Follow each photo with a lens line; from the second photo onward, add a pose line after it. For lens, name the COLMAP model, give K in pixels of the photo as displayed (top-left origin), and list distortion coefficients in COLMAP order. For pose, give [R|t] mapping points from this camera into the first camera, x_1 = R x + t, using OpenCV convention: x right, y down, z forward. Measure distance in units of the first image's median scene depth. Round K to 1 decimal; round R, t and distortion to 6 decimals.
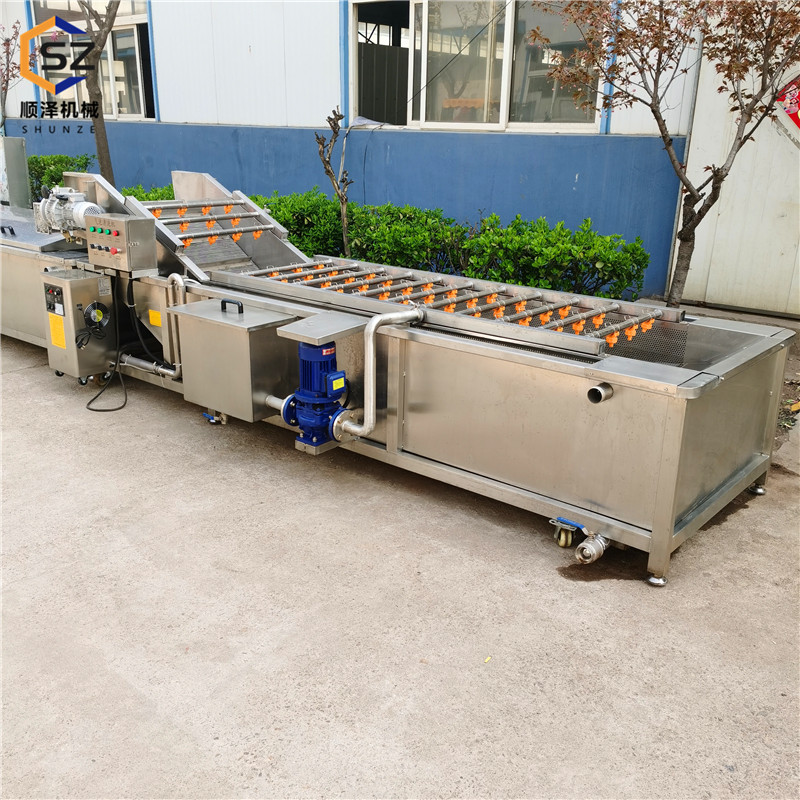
lens RADIAL K [[821.2, 0, 402.8], [0, 821.2, 402.5], [0, 0, 1]] dist [0.033609, 0.000000]
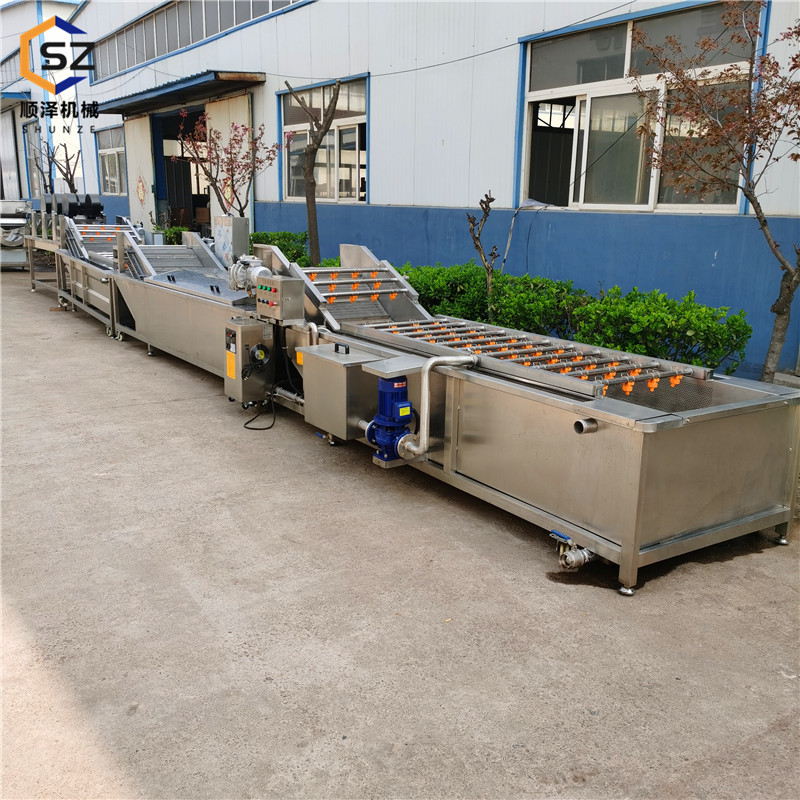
lens RADIAL K [[821.2, 0, 396.3], [0, 821.2, 401.8], [0, 0, 1]] dist [0.033609, 0.000000]
pose [[0.957334, 0.067303, -0.281038, 0.238874], [-0.092058, 0.992863, -0.075818, 0.053953], [0.273930, 0.098455, 0.956697, -0.178620]]
